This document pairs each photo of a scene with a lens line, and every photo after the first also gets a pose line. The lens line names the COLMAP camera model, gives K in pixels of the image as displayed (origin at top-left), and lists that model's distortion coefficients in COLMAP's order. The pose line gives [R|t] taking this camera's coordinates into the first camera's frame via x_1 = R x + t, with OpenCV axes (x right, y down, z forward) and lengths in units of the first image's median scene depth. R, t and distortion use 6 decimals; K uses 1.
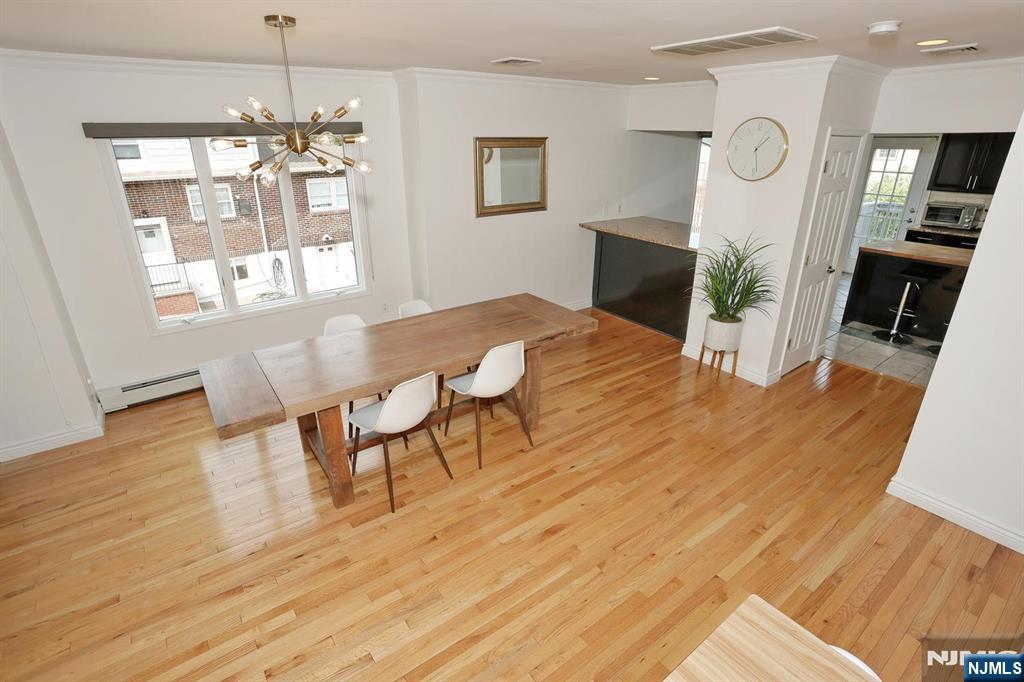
lens RADIAL K [[497.6, 0, 510.3], [0, 497.6, 338.3], [0, 0, 1]] dist [-0.042052, 0.009528]
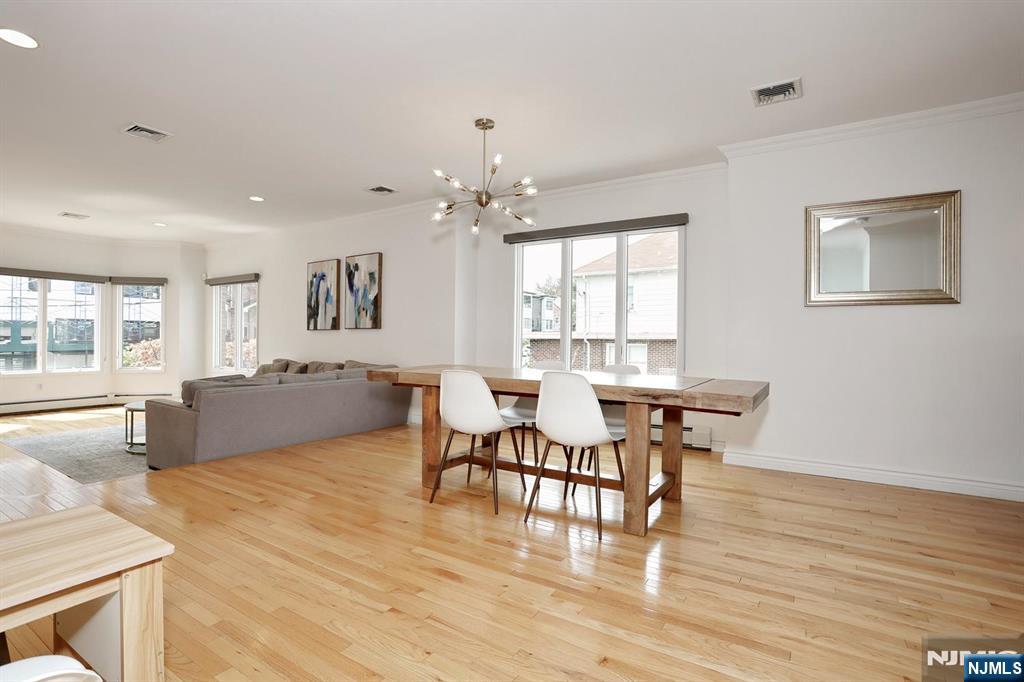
lens RADIAL K [[497.6, 0, 509.9], [0, 497.6, 340.5], [0, 0, 1]] dist [-0.042052, 0.009528]
pose [[0.368750, 0.015518, -0.929399, 0.591986], [-0.357990, 0.925104, -0.126590, 0.079184], [0.857827, 0.379396, 0.346687, 0.482182]]
